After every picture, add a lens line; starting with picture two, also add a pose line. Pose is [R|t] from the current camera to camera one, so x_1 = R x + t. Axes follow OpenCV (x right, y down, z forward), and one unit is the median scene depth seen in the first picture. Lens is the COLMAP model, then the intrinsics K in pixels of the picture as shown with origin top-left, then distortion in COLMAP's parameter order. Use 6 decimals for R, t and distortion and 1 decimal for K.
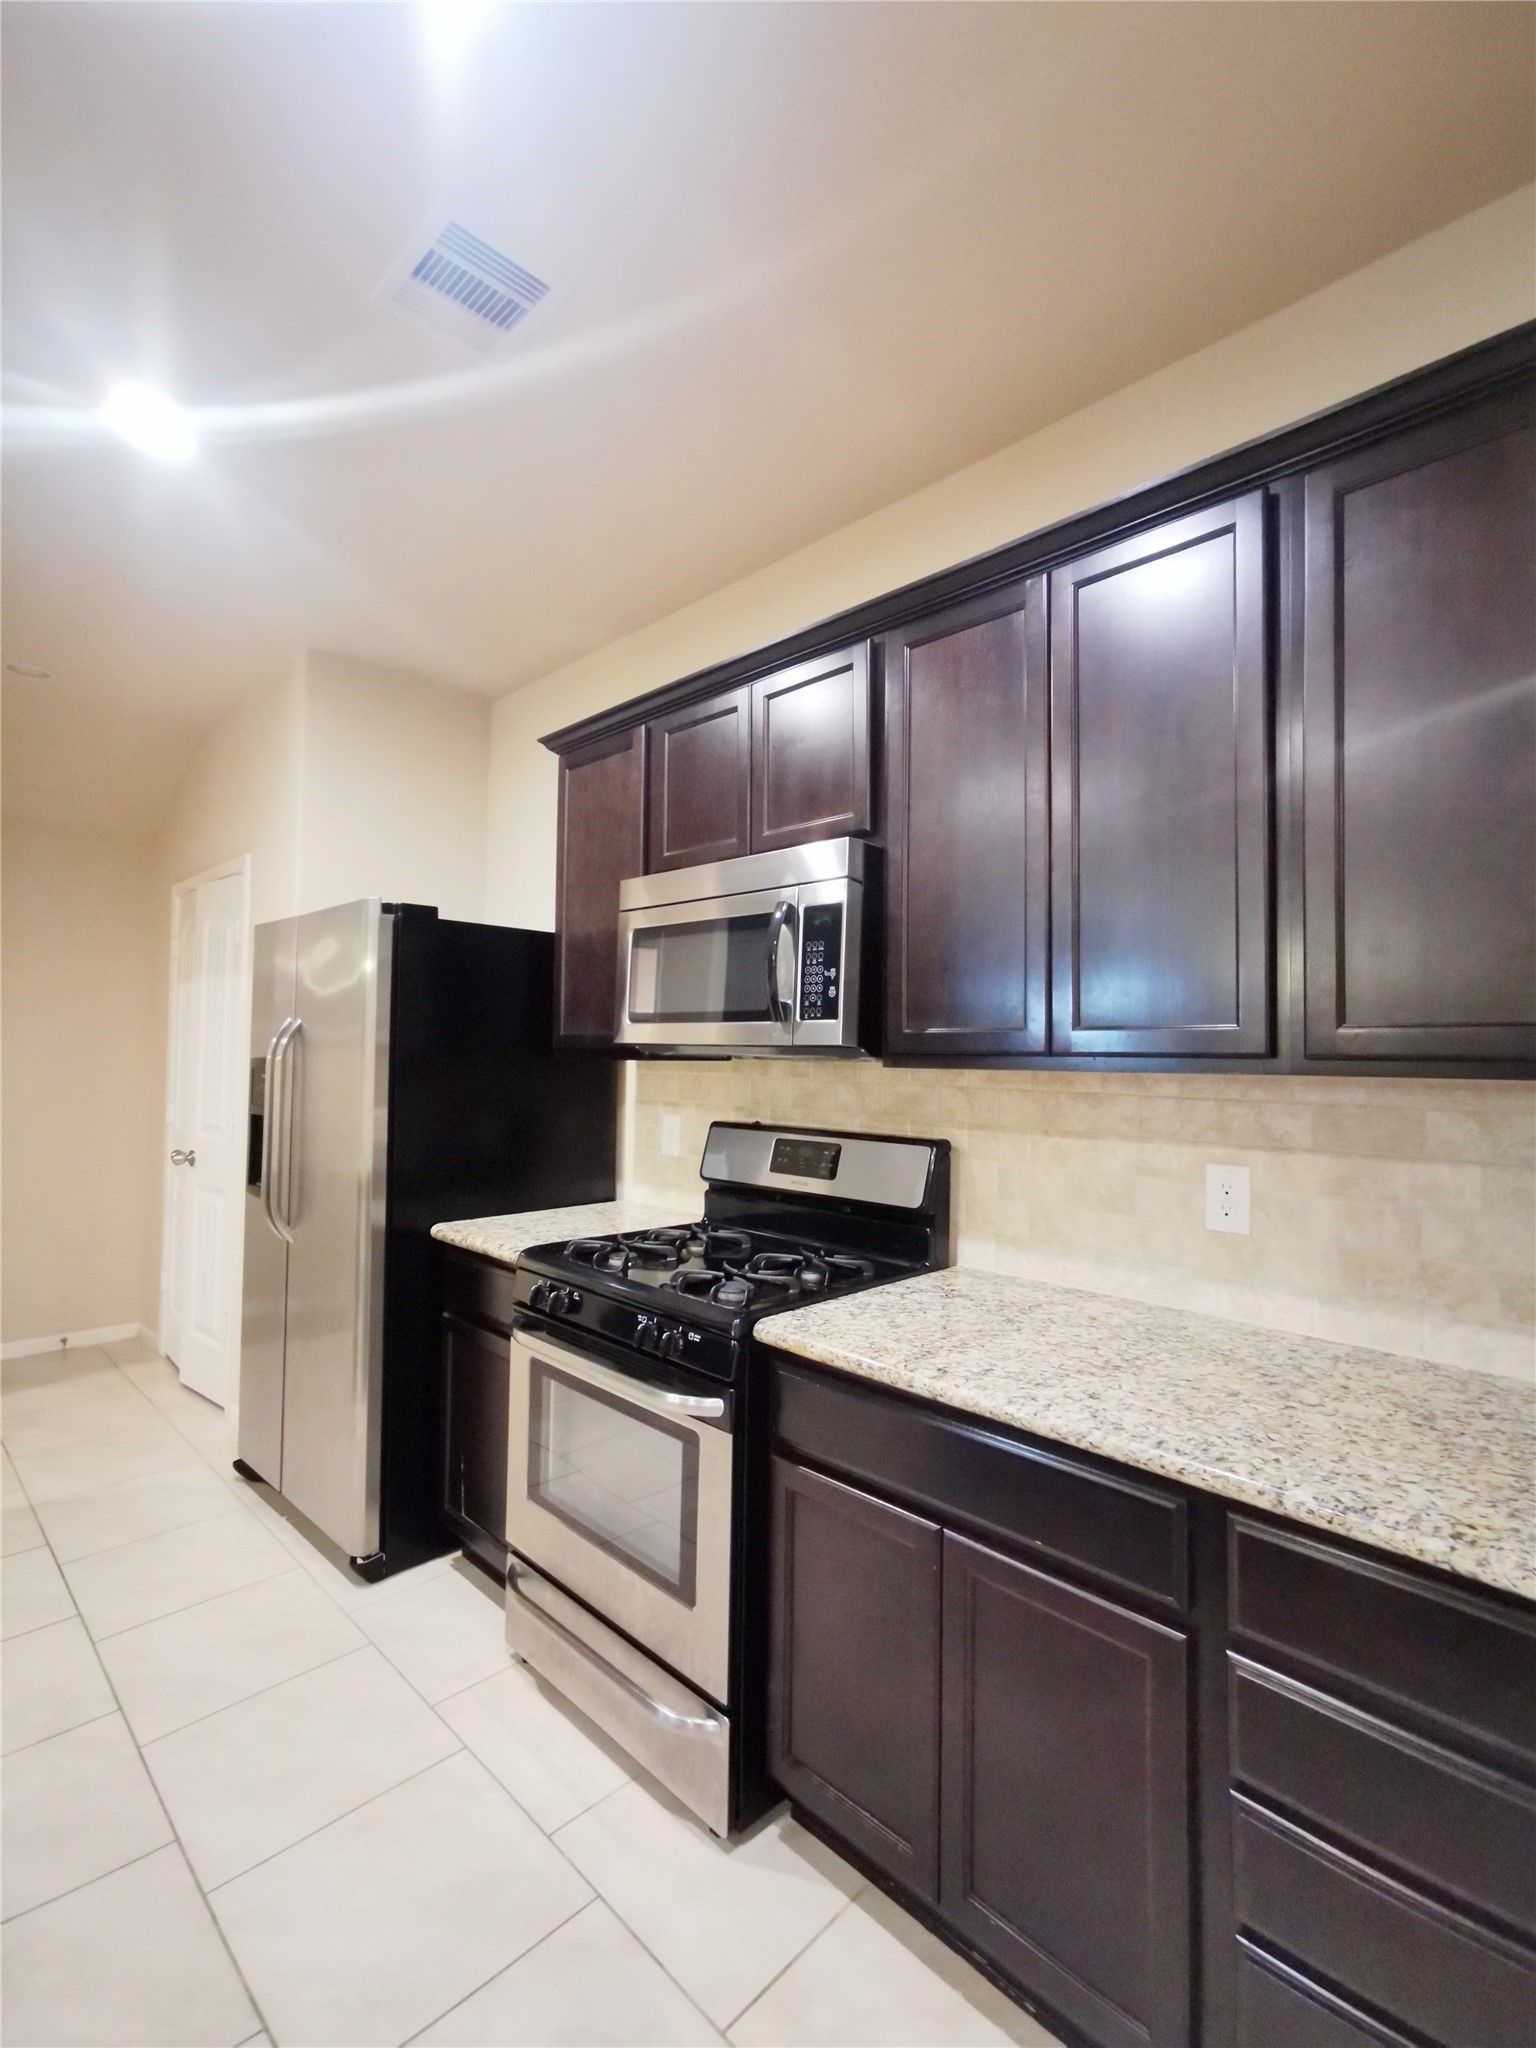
lens RADIAL K [[952.5, 0, 776.7], [0, 952.5, 1018.2], [0, 0, 1]] dist [-0.000918, 0.006264]
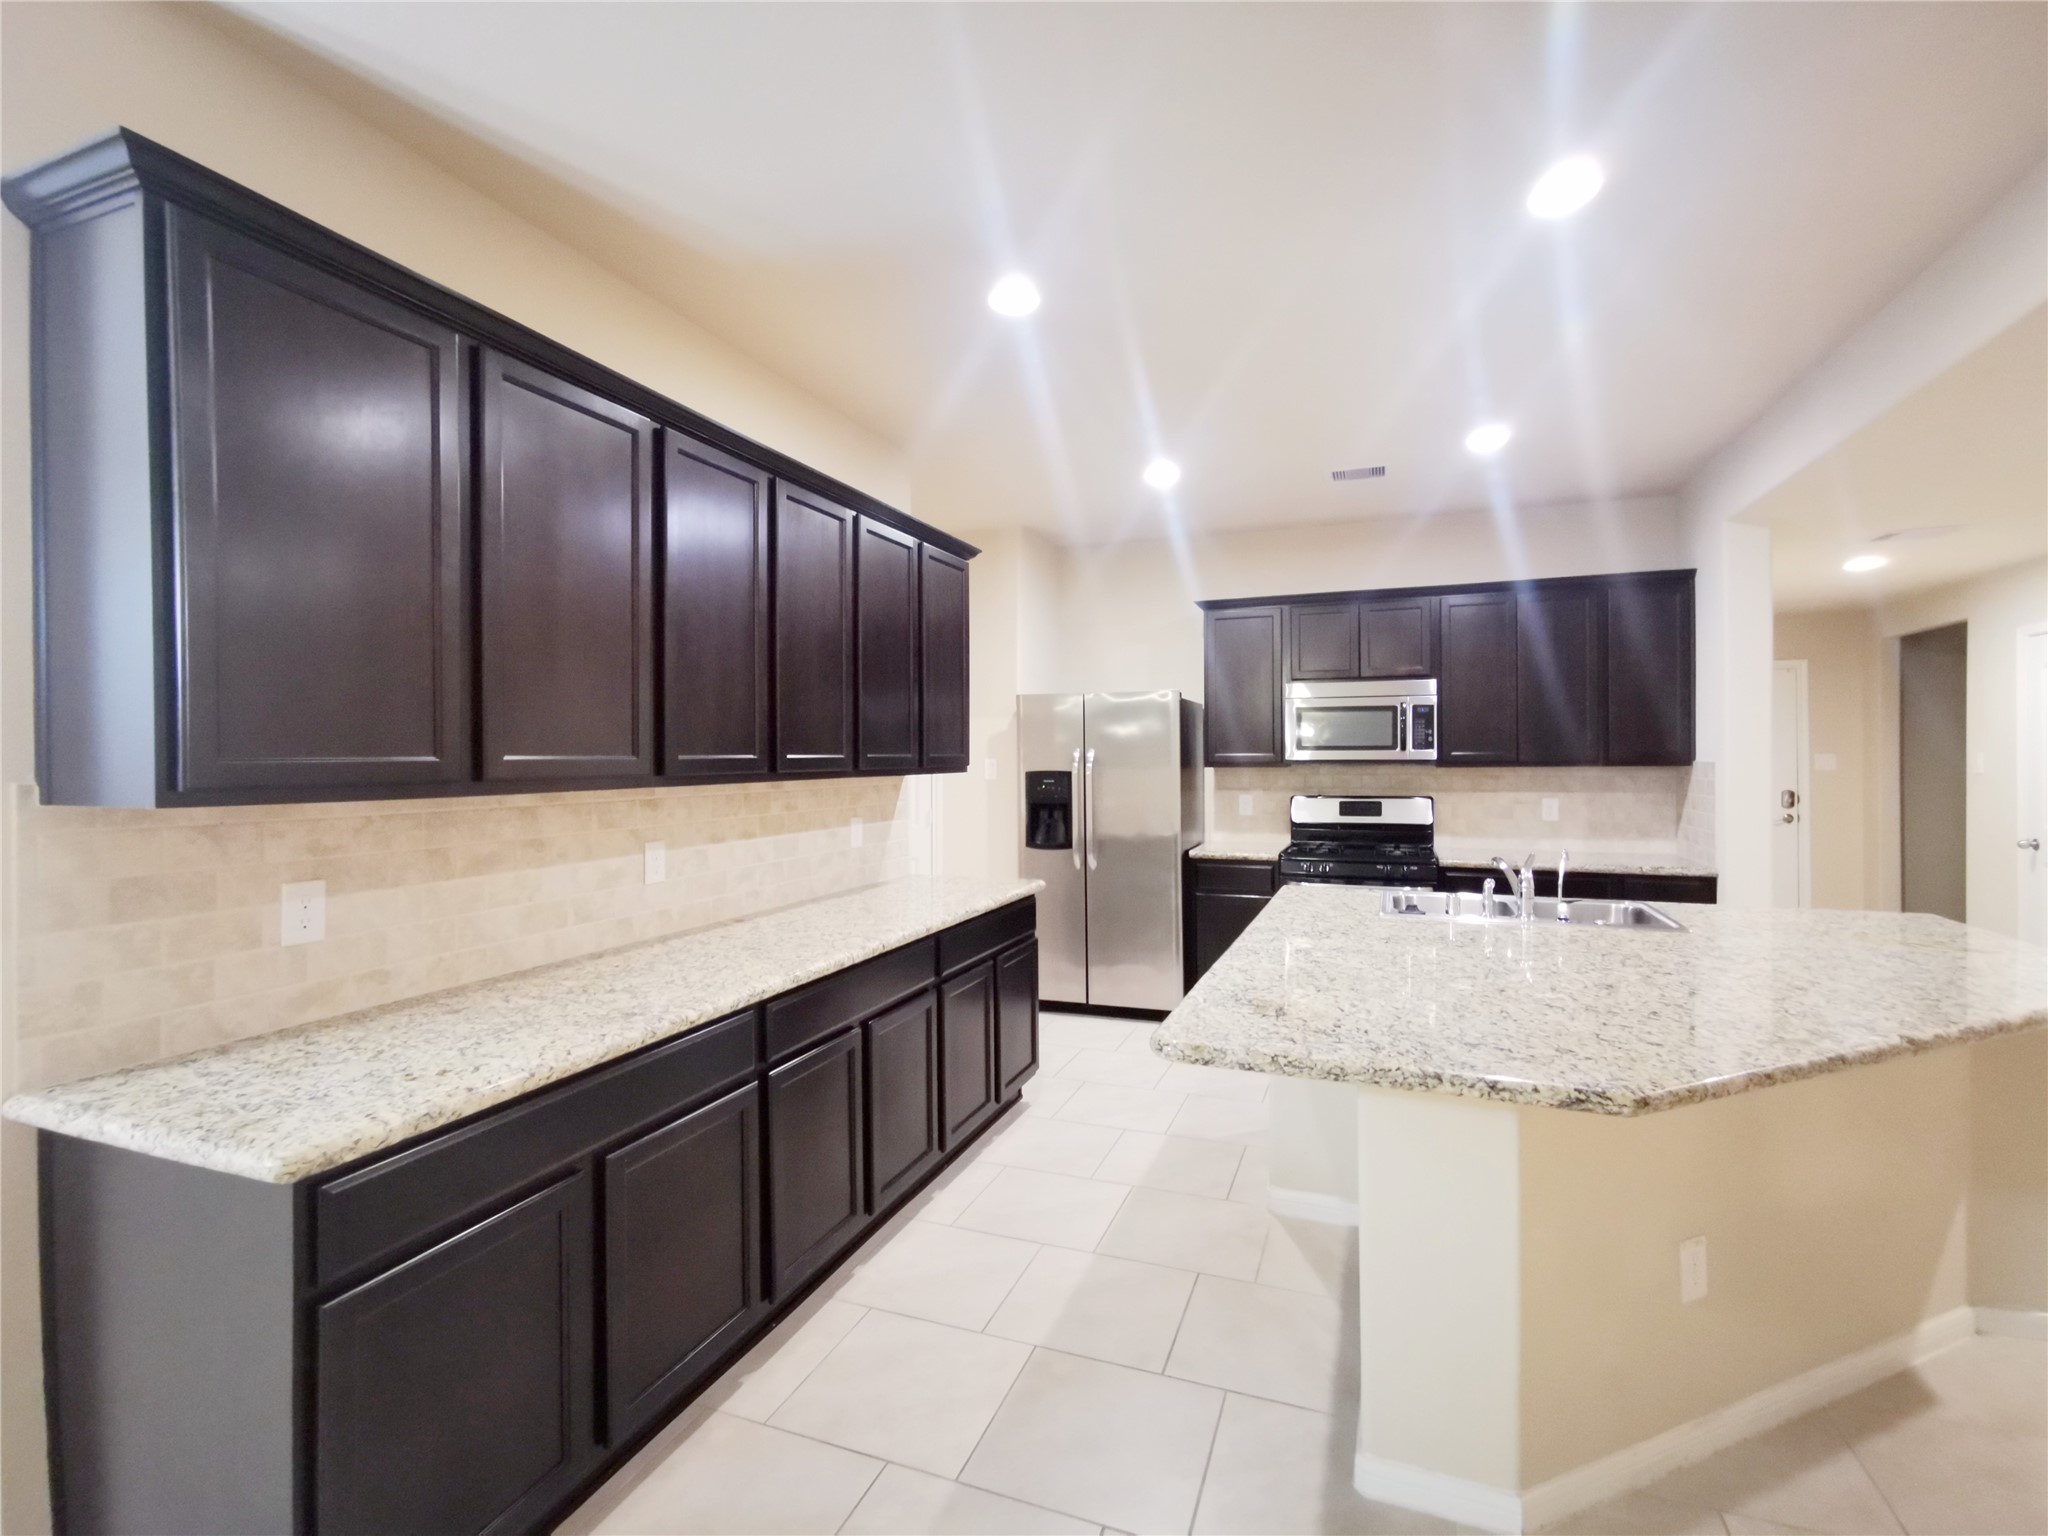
lens RADIAL K [[952.5, 0, 1024.8], [0, 952.5, 765.9], [0, 0, 1]] dist [-0.000918, 0.006264]
pose [[0.913437, -0.022453, 0.406360, -1.996889], [0.003279, 0.998851, 0.047820, -0.080806], [-0.406967, -0.042348, 0.912461, -0.919147]]
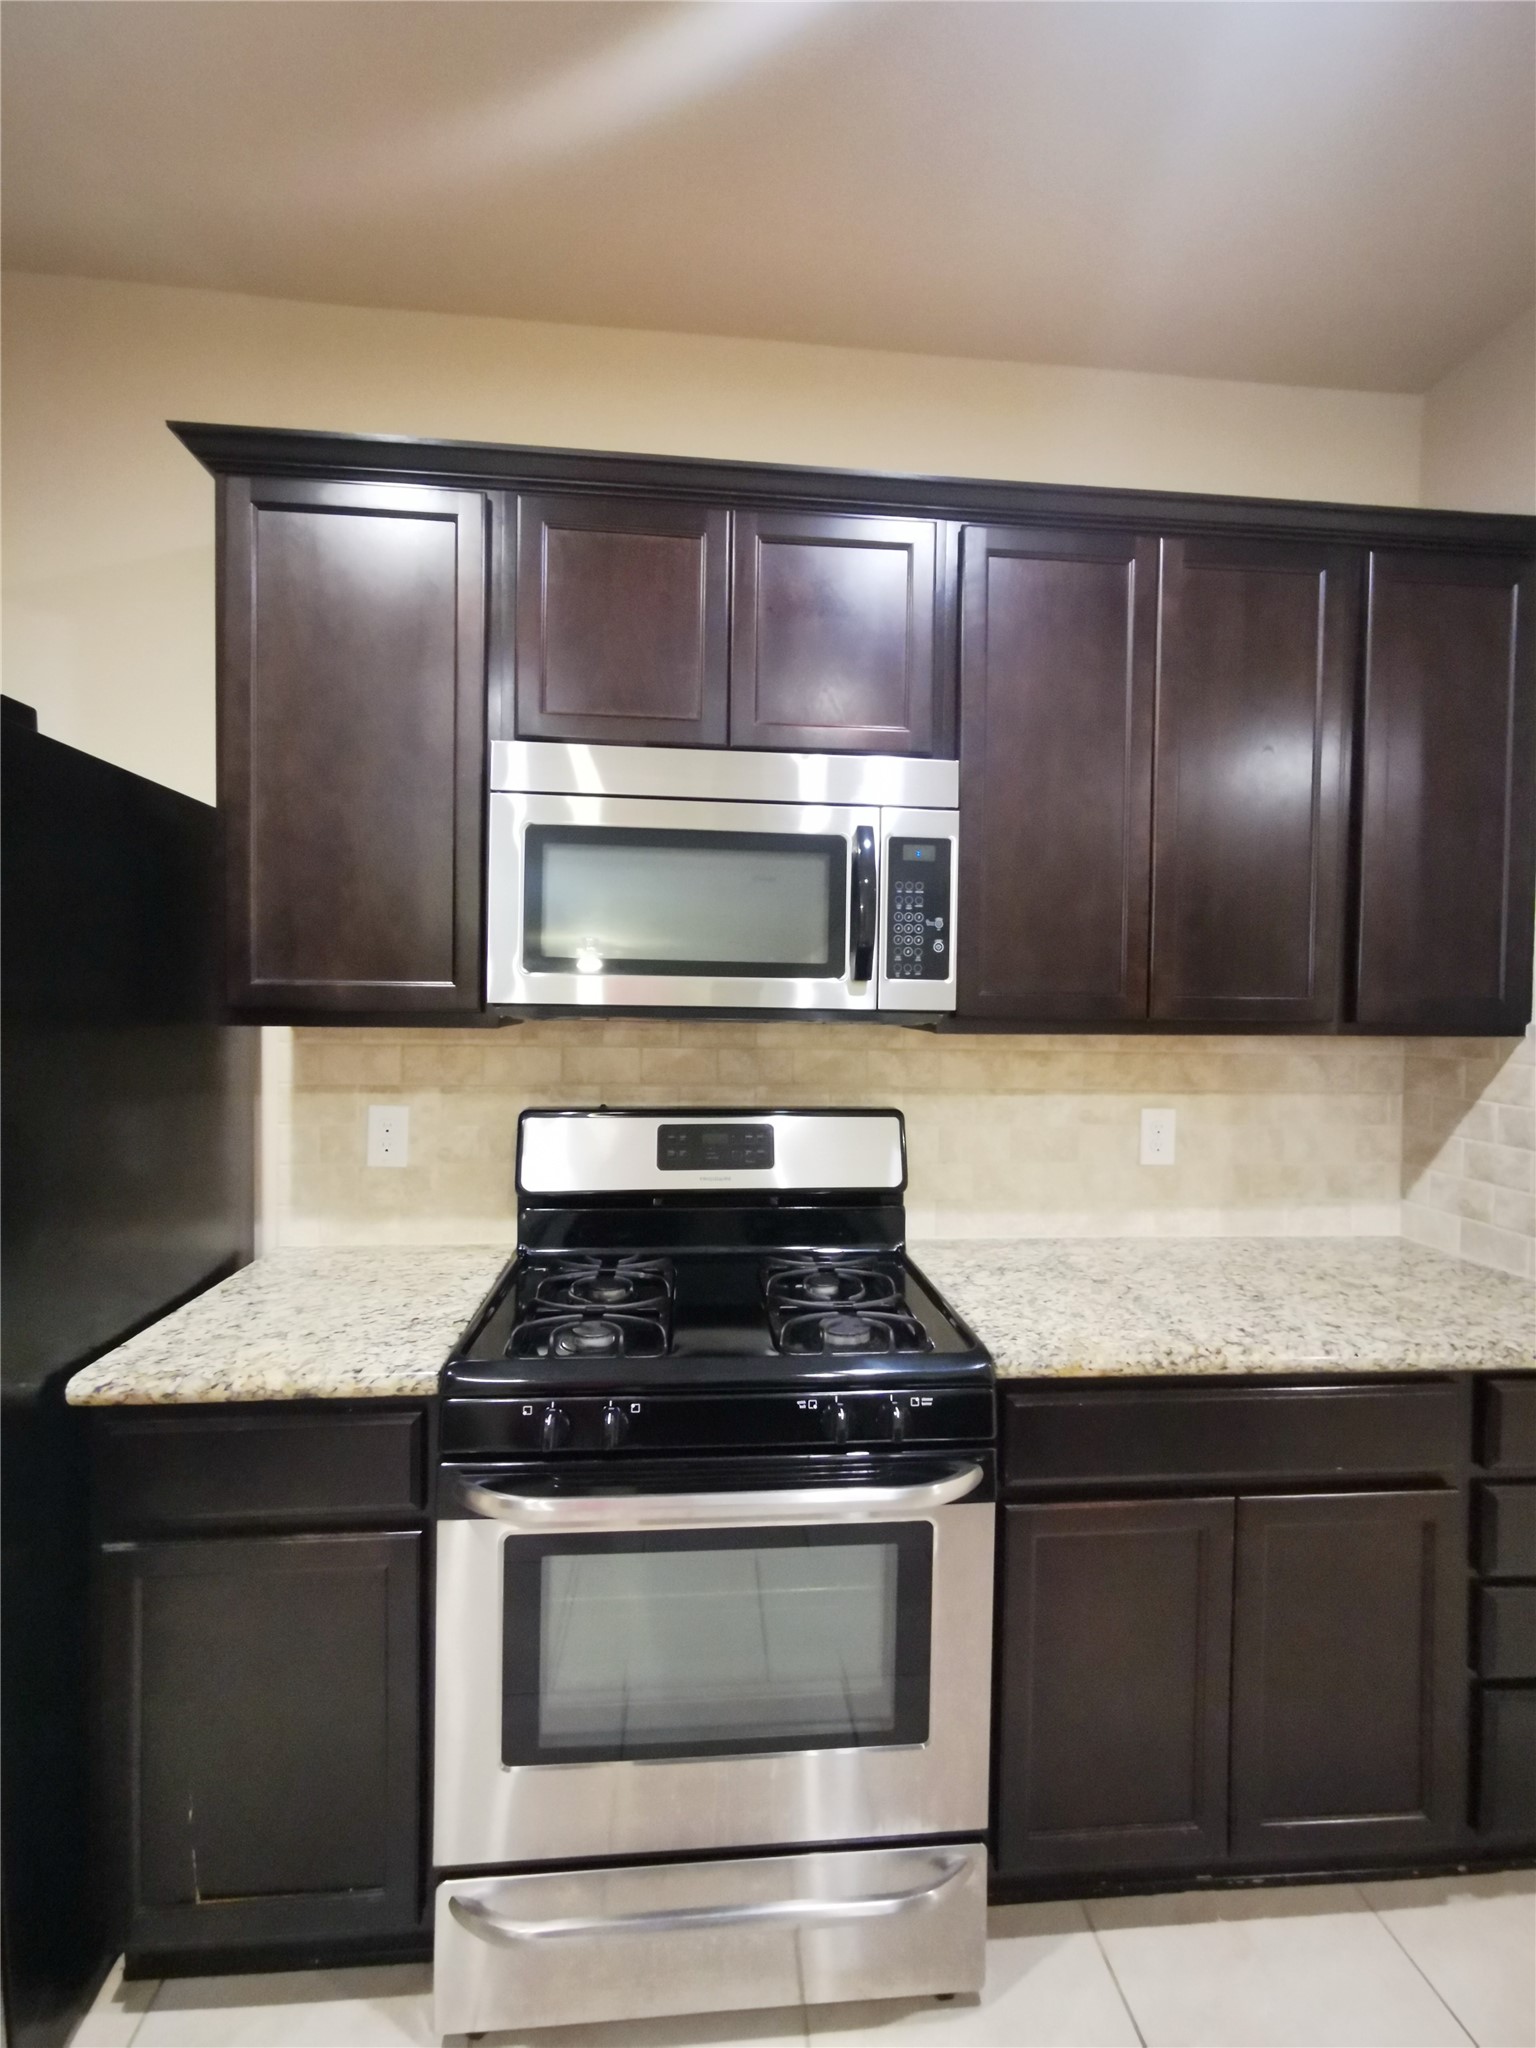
lens RADIAL K [[952.5, 0, 778.3], [0, 952.5, 1016.9], [0, 0, 1]] dist [-0.000918, 0.006264]
pose [[0.634692, -0.020188, 0.772501, -0.670047], [-0.033287, 0.998017, 0.053430, -0.005159], [-0.772048, -0.059626, 0.632761, 0.572360]]
